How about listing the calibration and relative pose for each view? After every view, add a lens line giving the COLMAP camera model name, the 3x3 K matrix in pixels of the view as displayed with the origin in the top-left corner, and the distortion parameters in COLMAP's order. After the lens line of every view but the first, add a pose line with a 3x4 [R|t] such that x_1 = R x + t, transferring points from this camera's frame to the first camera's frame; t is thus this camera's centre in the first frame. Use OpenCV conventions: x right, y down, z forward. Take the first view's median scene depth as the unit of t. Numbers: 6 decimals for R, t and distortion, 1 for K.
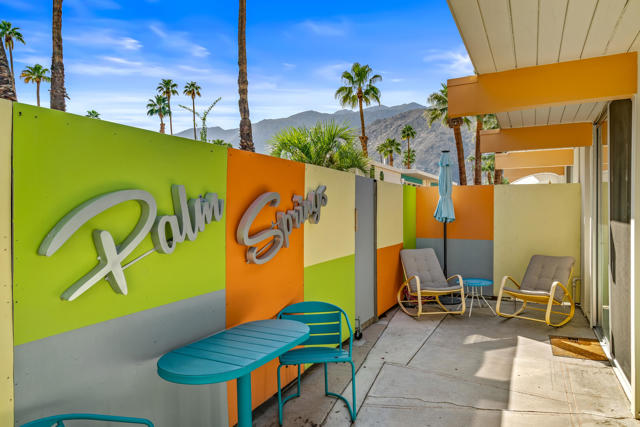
lens RADIAL K [[419.1, 0, 320.2], [0, 419.1, 214.5], [0, 0, 1]] dist [0.005255, 0.000416]
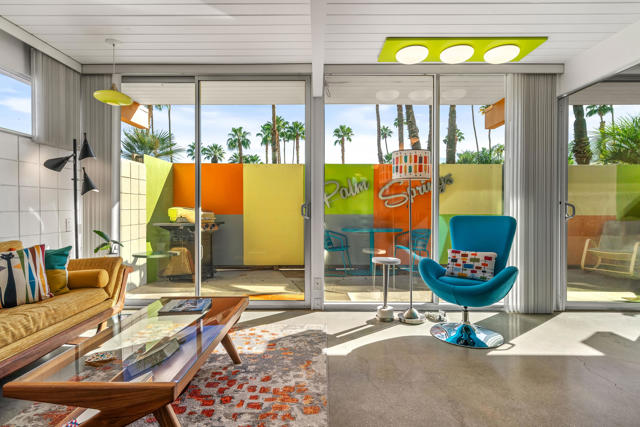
lens RADIAL K [[336.8, 0, 319.3], [0, 336.8, 210.2], [0, 0, 1]] dist [-0.003722, -0.000427]
pose [[0.450796, 0.016740, -0.892470, 0.836523], [-0.013593, 0.999837, 0.011888, 0.065122], [0.892523, 0.006772, 0.450950, -0.175073]]
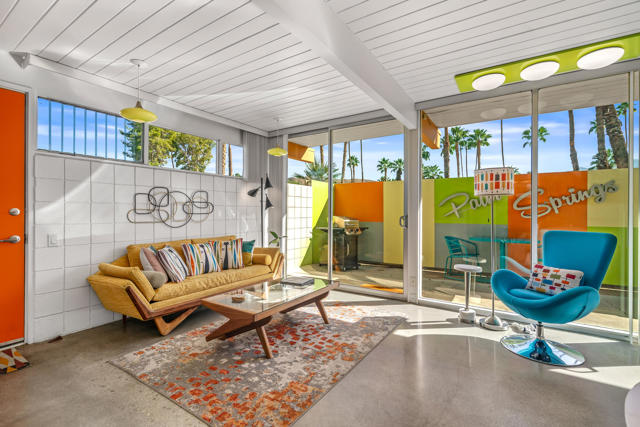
lens RADIAL K [[294.6, 0, 315.8], [0, 294.6, 211.2], [0, 0, 1]] dist [-0.001927, 0.000021]
pose [[-0.119360, 0.004425, -0.992841, 0.978562], [-0.013768, 0.999887, 0.006112, 0.046799], [0.992756, 0.014399, -0.119286, -0.025782]]
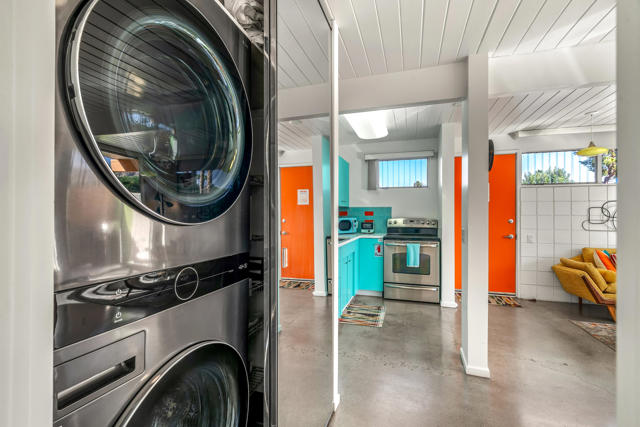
lens RADIAL K [[294.6, 0, 315.8], [0, 294.6, 211.2], [0, 0, 1]] dist [-0.001927, 0.000021]
pose [[-0.988809, 0.000911, -0.149187, 1.253483], [0.000470, 0.999995, 0.002997, 0.025365], [0.149189, 0.002893, -0.988805, 0.194588]]
